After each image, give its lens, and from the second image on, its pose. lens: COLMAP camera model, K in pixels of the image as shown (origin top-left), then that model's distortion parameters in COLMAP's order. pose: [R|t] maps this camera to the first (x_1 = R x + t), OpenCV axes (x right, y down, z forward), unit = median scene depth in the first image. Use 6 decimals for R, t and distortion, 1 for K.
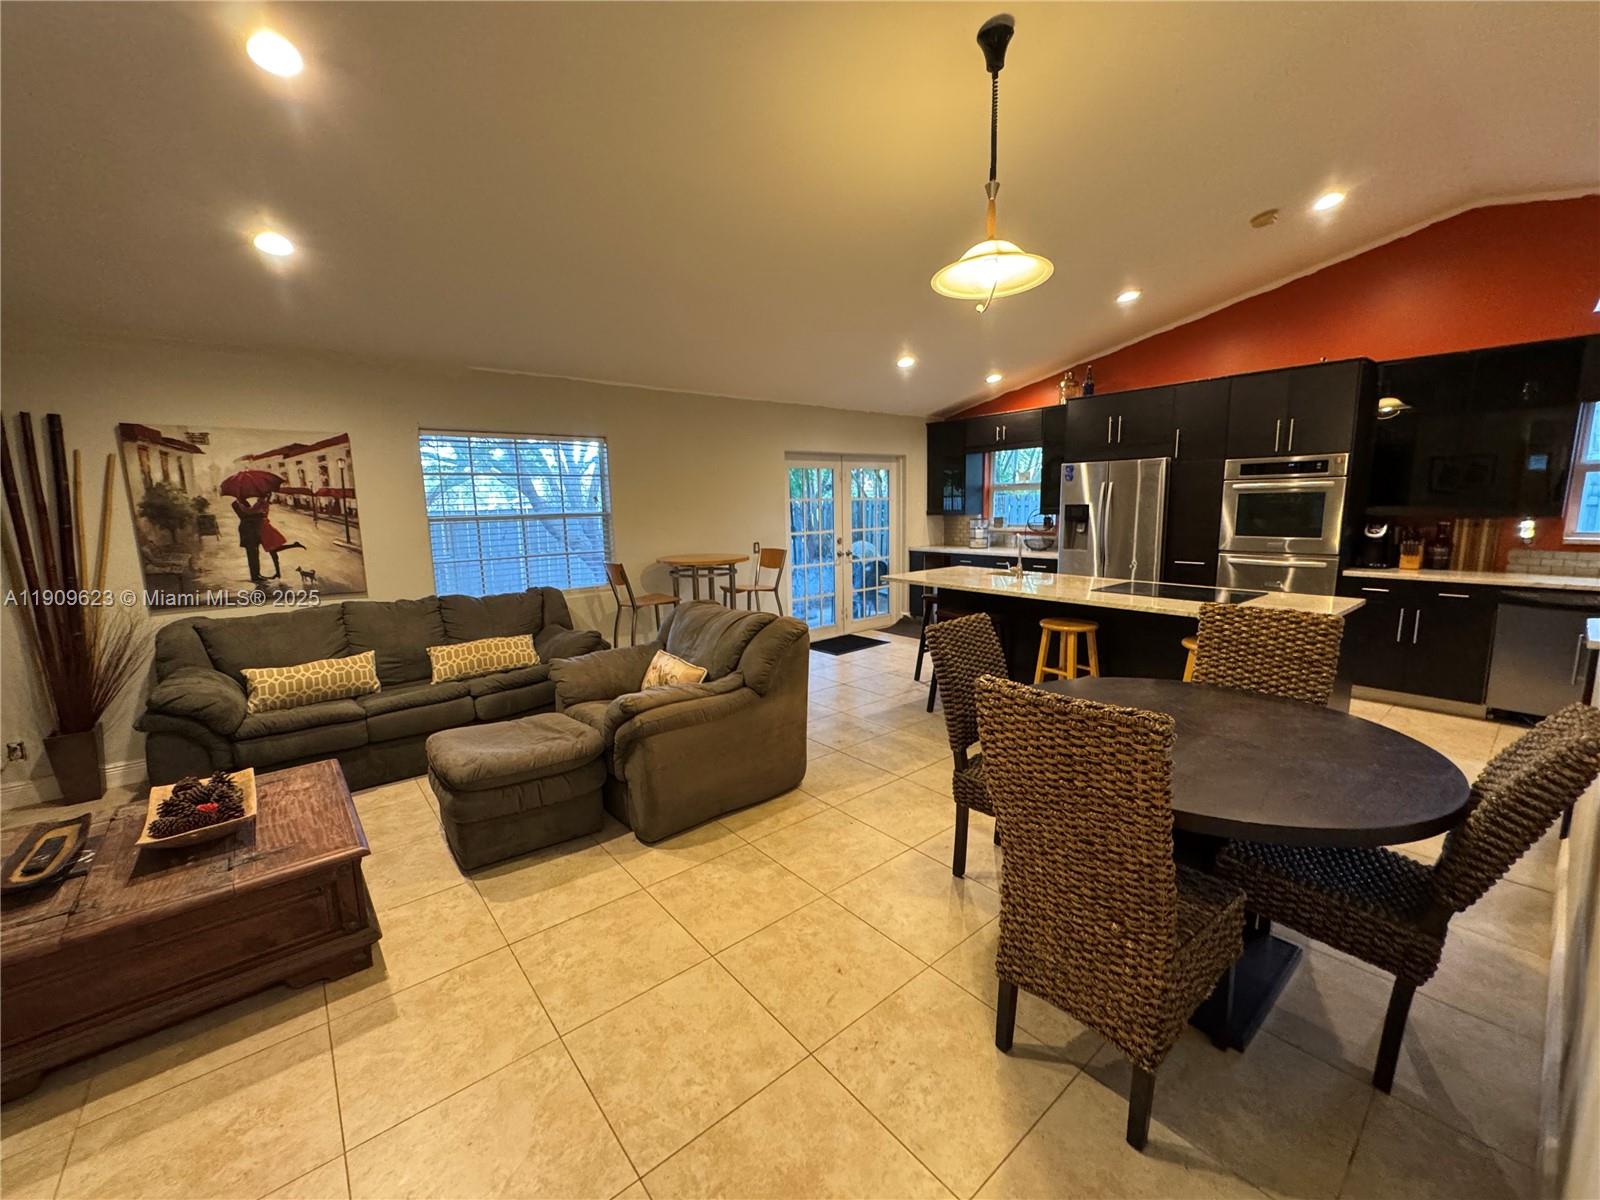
lens RADIAL K [[639.4, 0, 802.3], [0, 639.4, 597.1], [0, 0, 1]] dist [-0.001987, -0.000517]
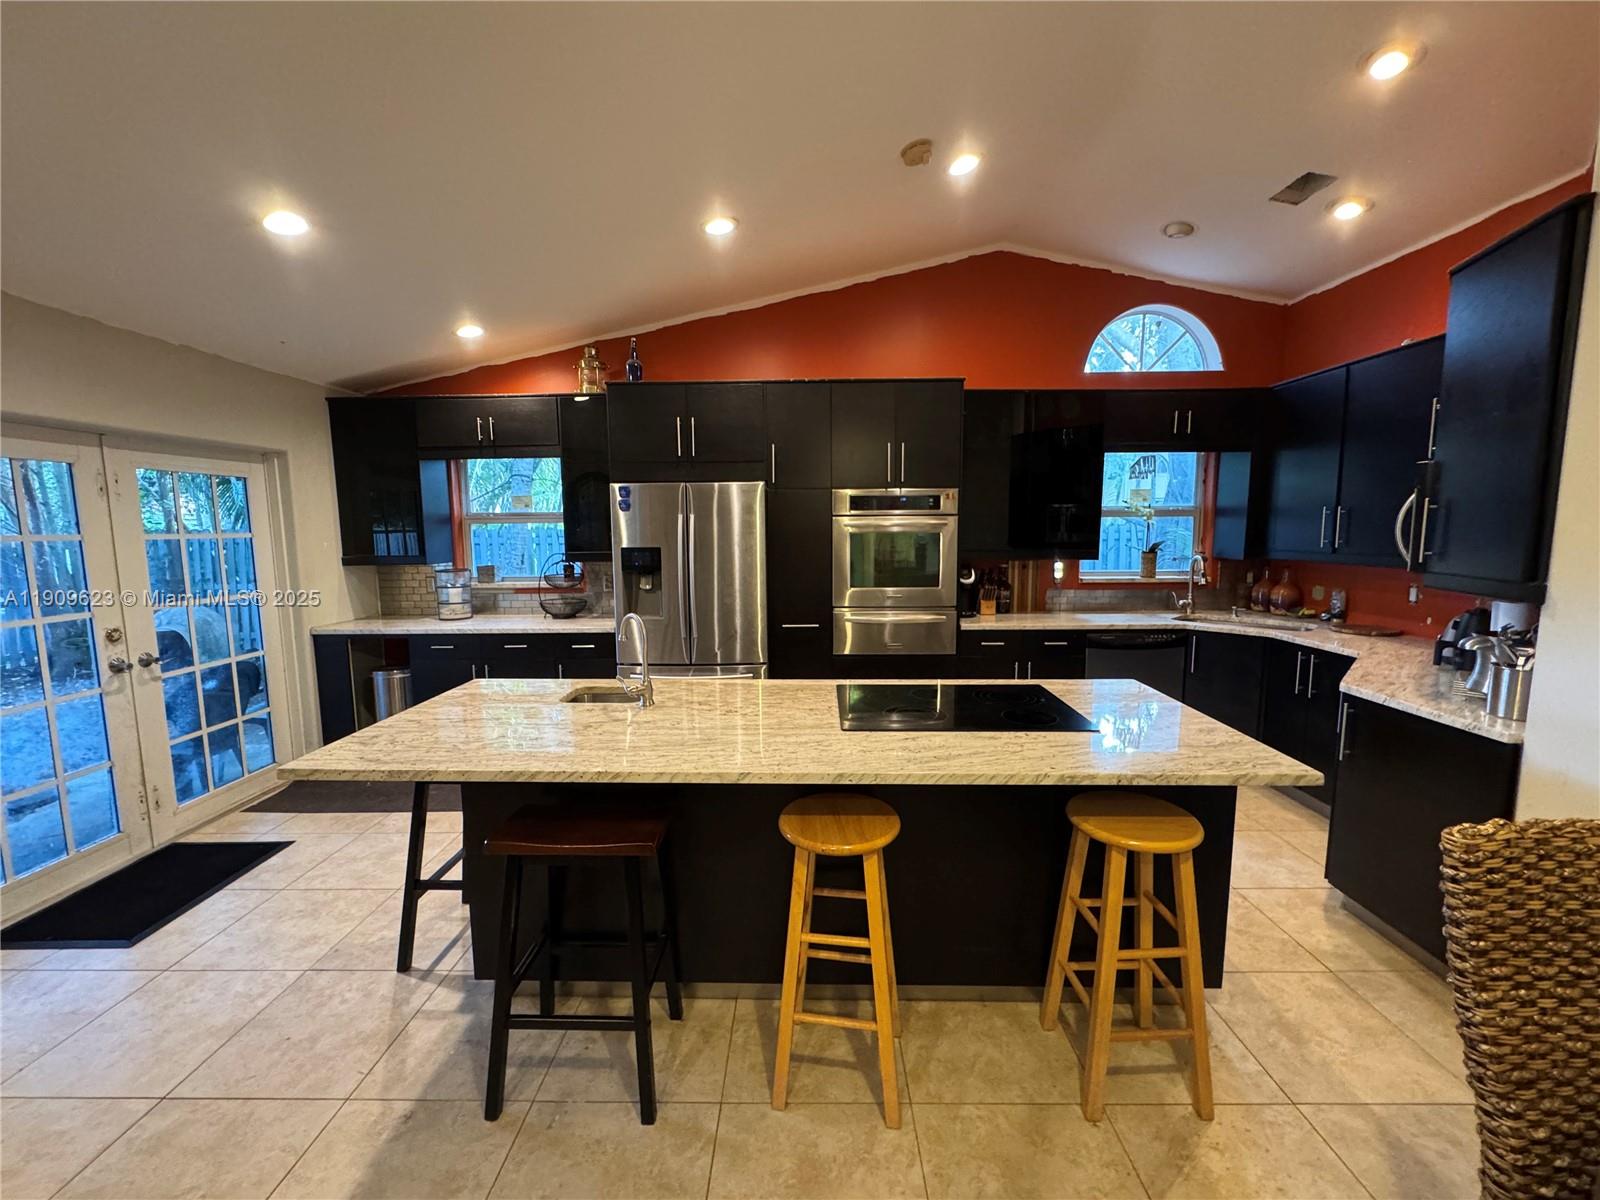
lens RADIAL K [[639.4, 0, 799.1], [0, 639.4, 599.4], [0, 0, 1]] dist [-0.001987, -0.000517]
pose [[0.650109, -0.069963, 0.756613, 0.036796], [0.106910, 0.994269, 0.000077, -0.065117], [-0.752282, 0.080840, 0.653863, 0.397121]]
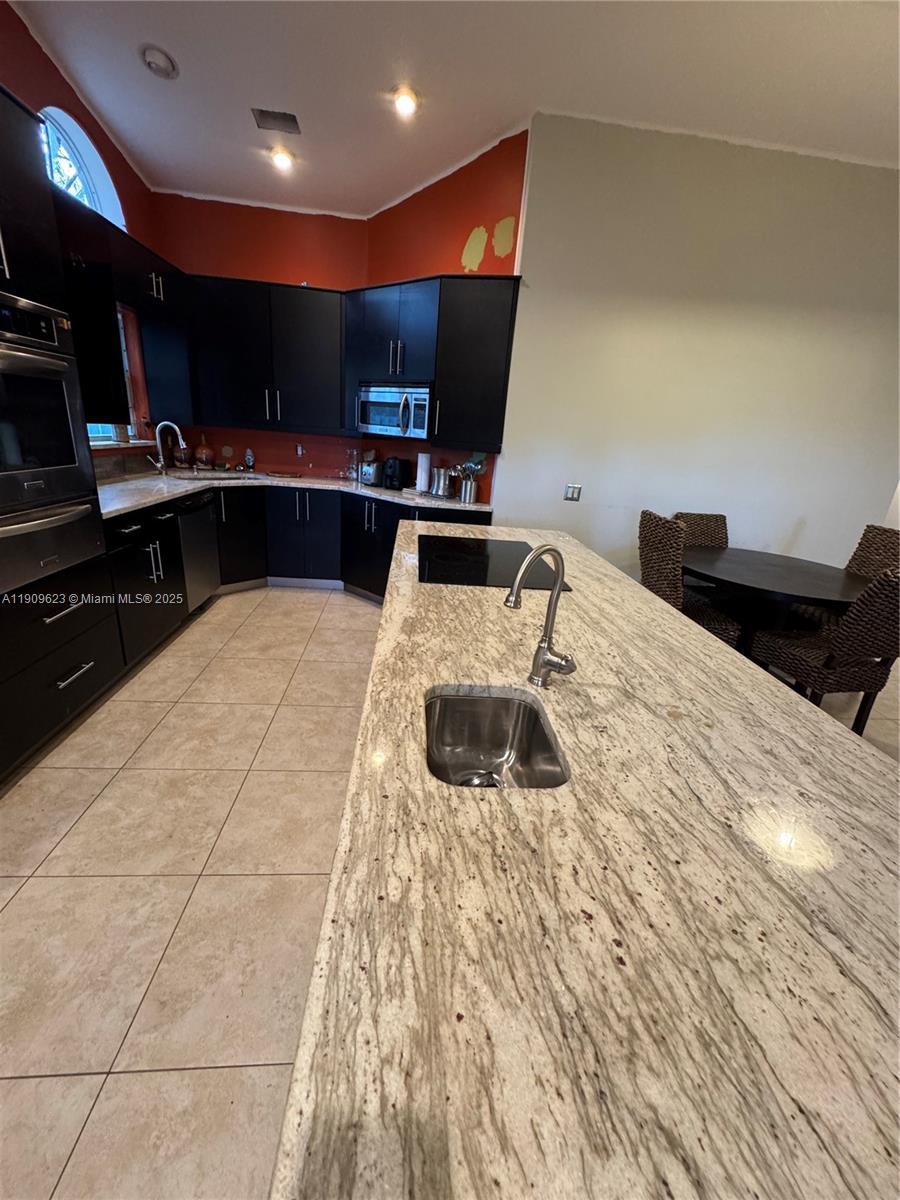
lens RADIAL K [[479.6, 0, 447.1], [0, 479.6, 600.3], [0, 0, 1]] dist [-0.001987, -0.000517]
pose [[-0.816834, -0.233624, 0.527448, 0.177243], [0.020357, 0.902081, 0.431087, -0.109443], [-0.576513, 0.362864, -0.732095, 0.788650]]
